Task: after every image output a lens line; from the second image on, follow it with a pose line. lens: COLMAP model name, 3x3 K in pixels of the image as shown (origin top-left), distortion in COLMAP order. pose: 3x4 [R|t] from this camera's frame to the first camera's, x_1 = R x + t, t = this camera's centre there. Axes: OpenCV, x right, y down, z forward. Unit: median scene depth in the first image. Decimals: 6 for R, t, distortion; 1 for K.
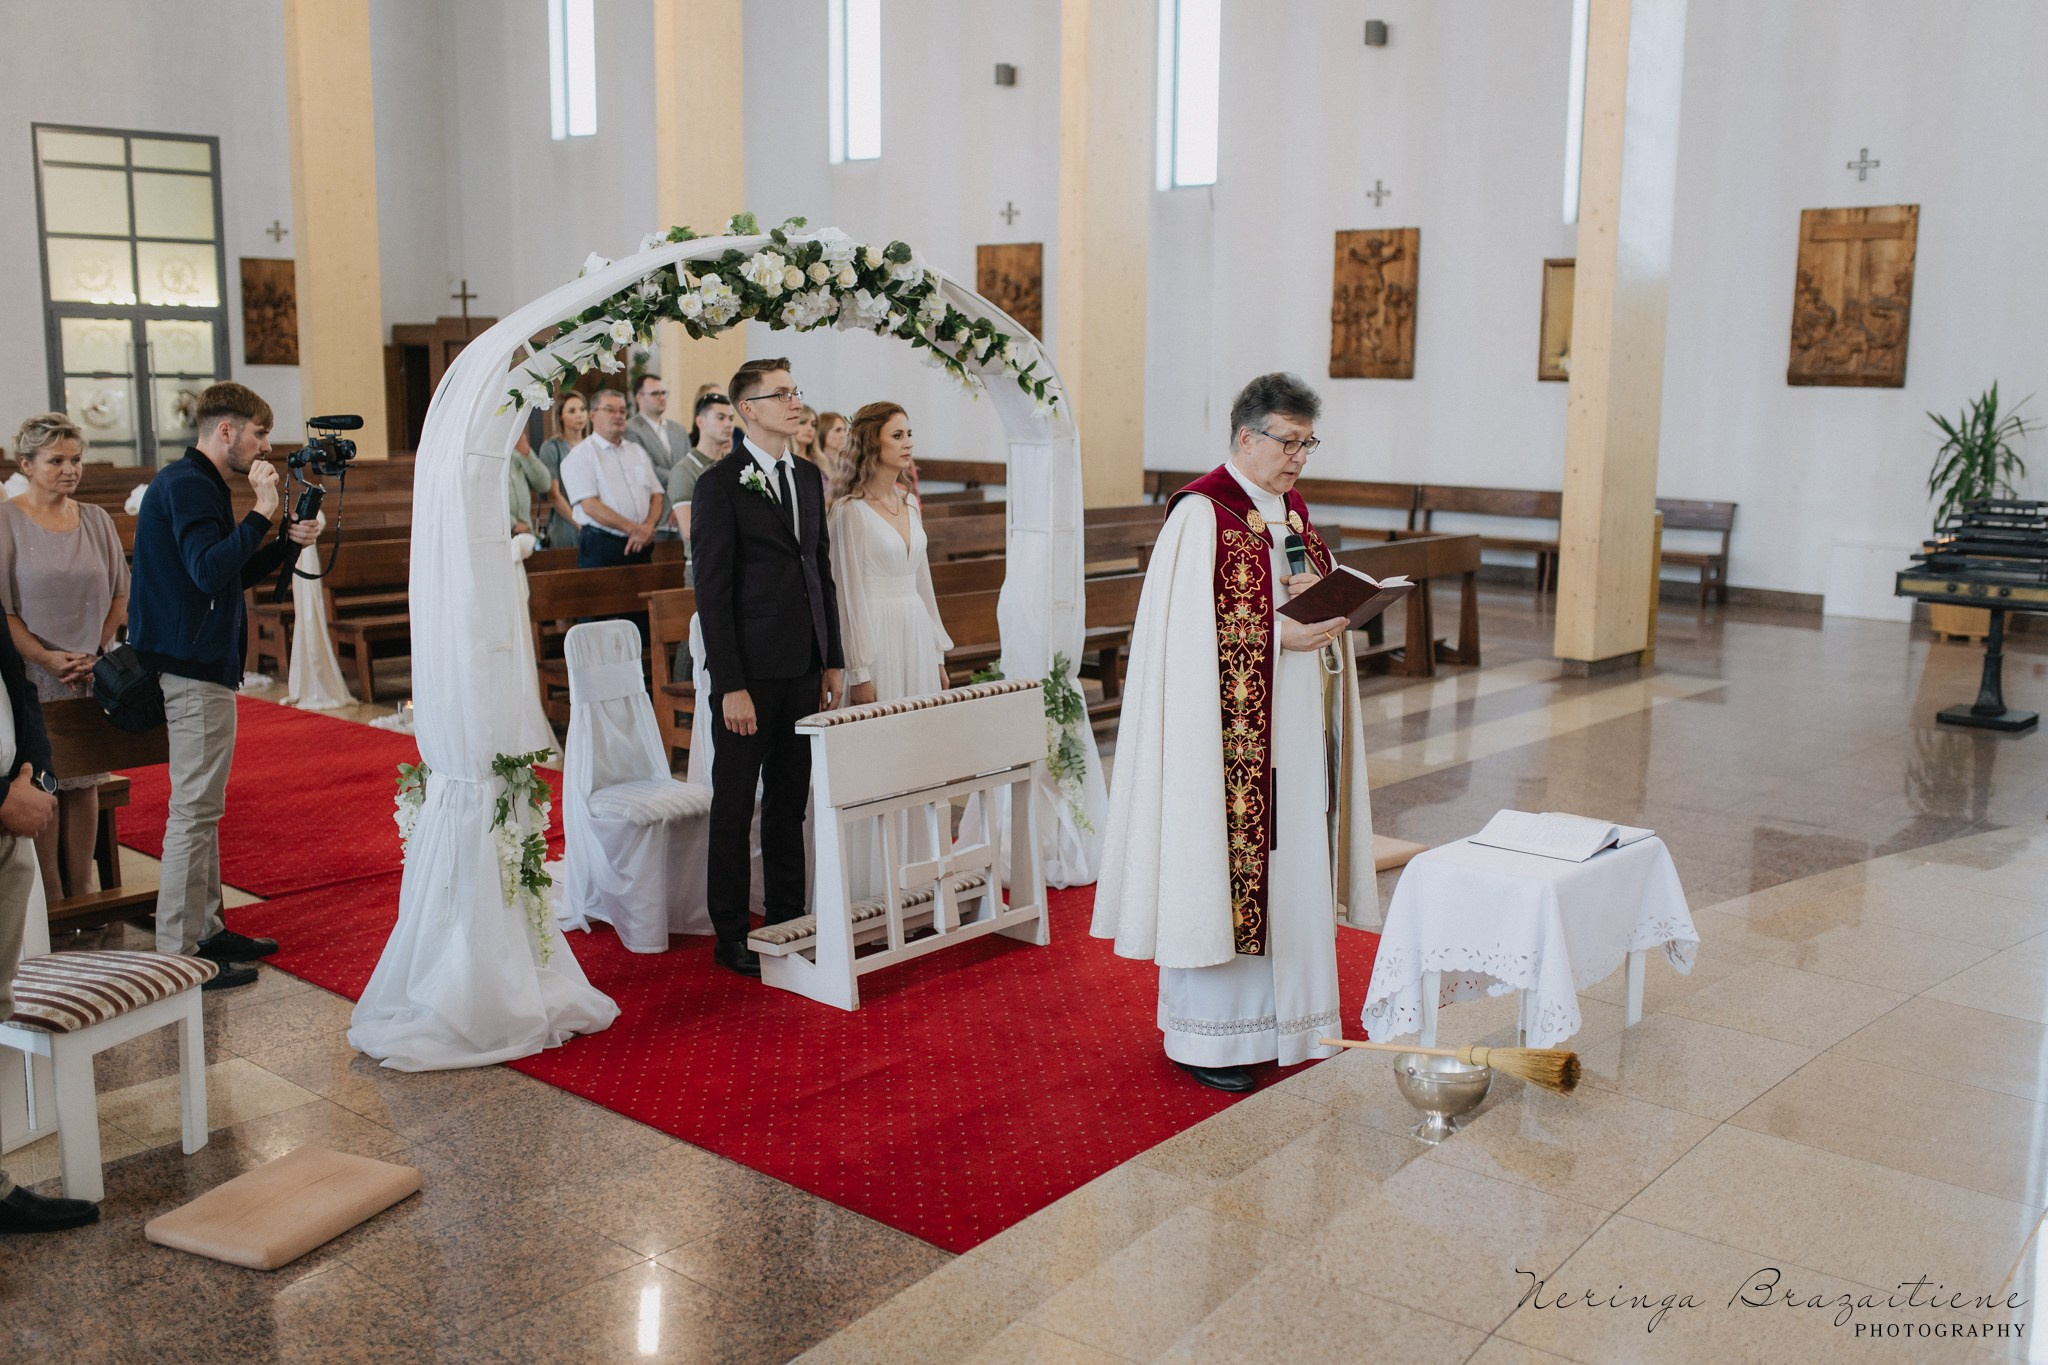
lens RADIAL K [[2042.0, 0, 1024.0], [0, 2042.0, 682.5], [0, 0, 1]] dist [-0.000693, -0.002103]
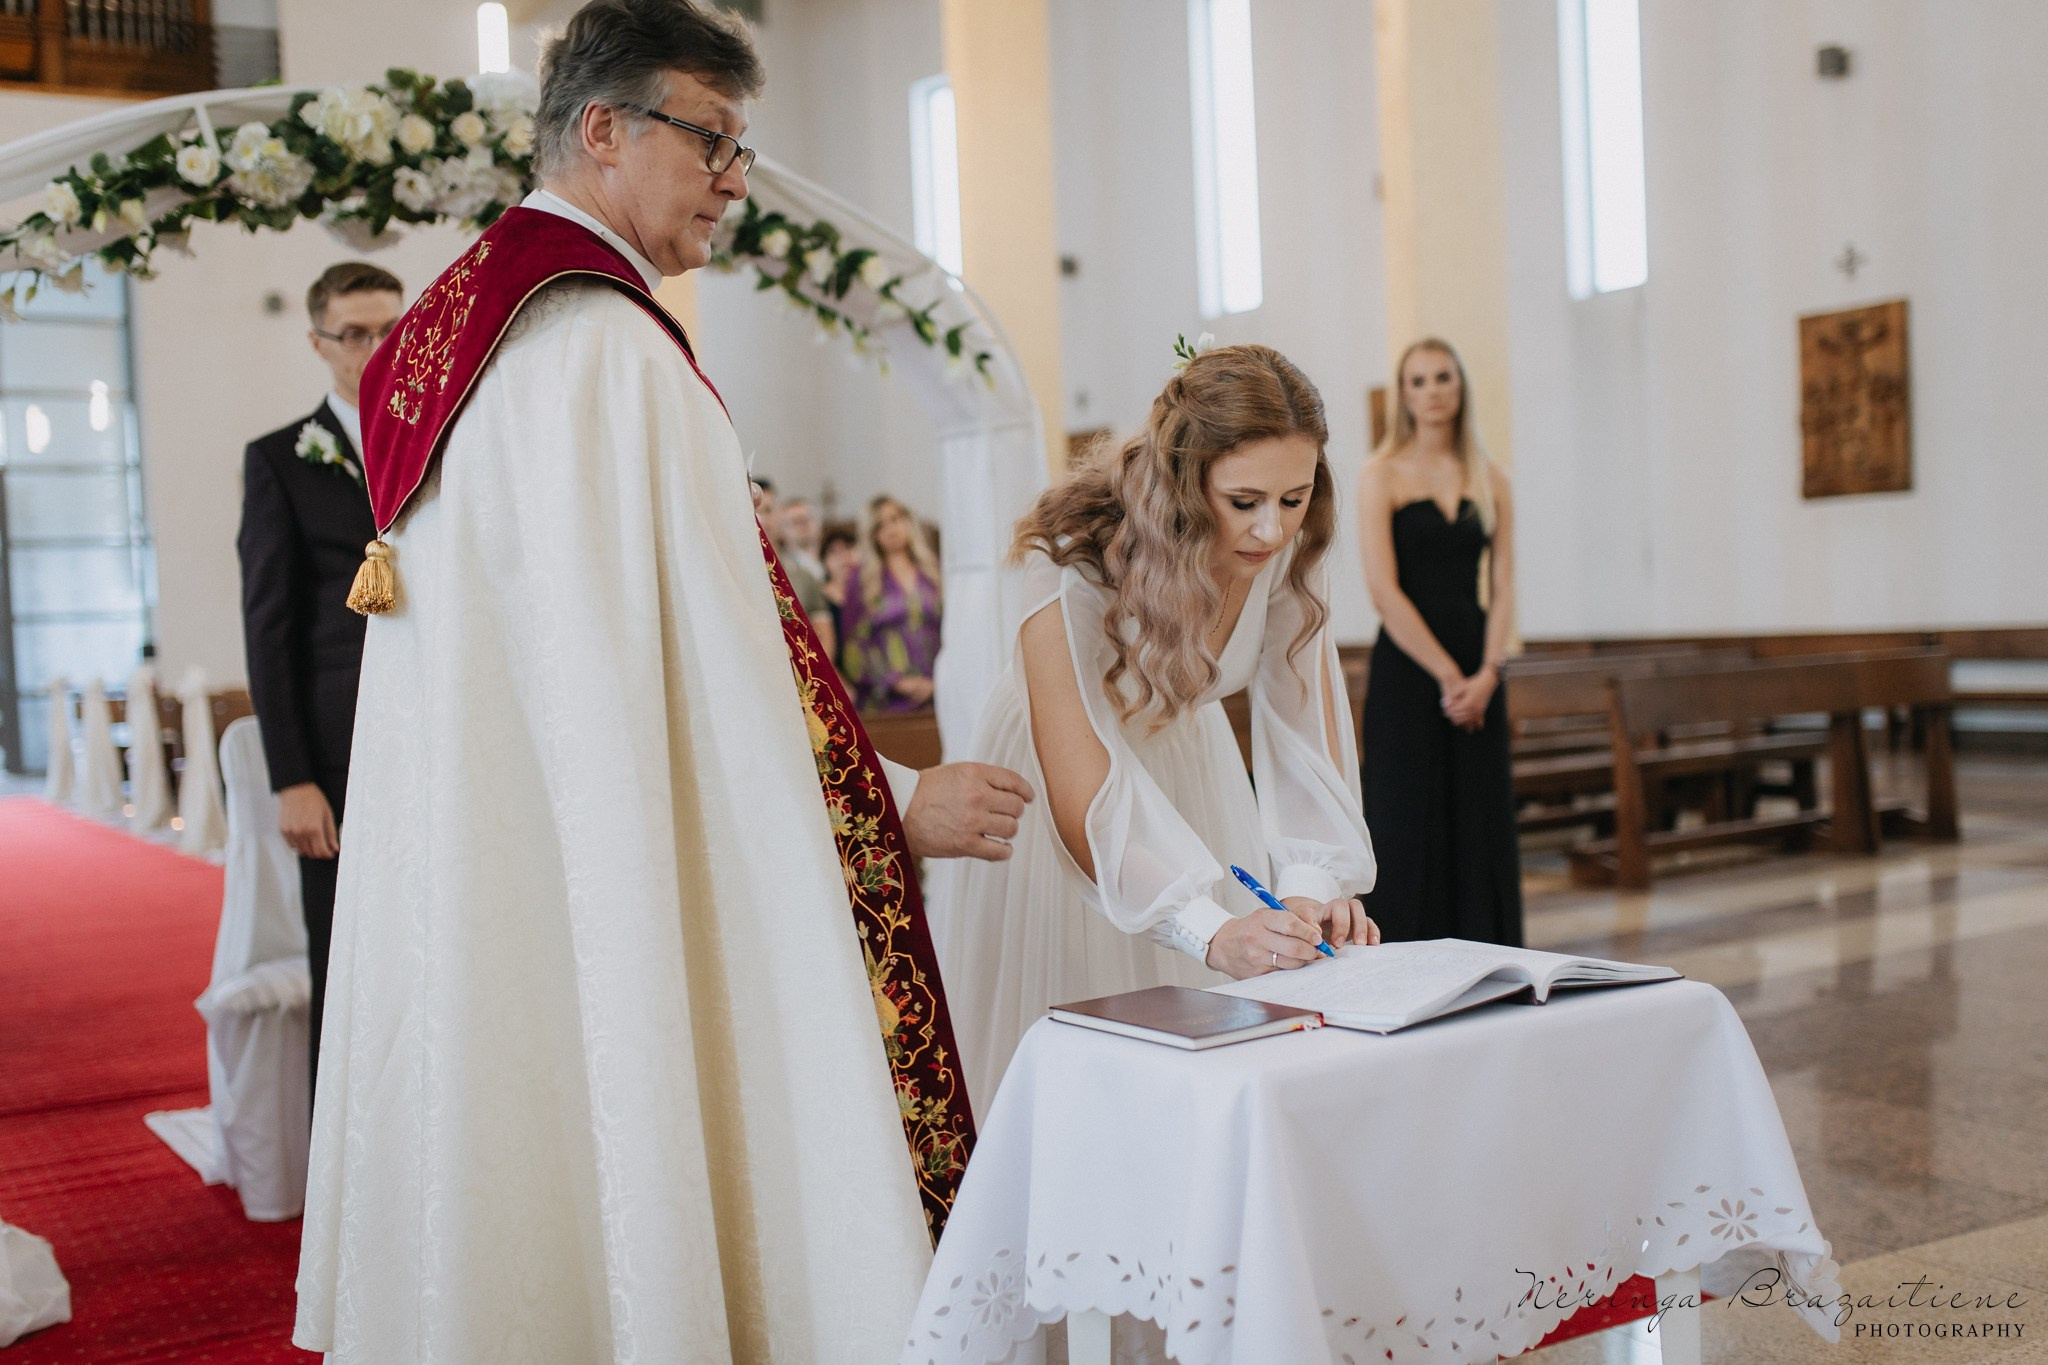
lens RADIAL K [[2086.9, 0, 1017.6], [0, 2086.9, 670.2], [0, 0, 1]] dist [0.001572, 0.002258]
pose [[0.956144, -0.047052, -0.289092, 0.094498], [0.007076, 0.990435, -0.137797, 0.022109], [0.292811, 0.129709, 0.947332, 0.177094]]
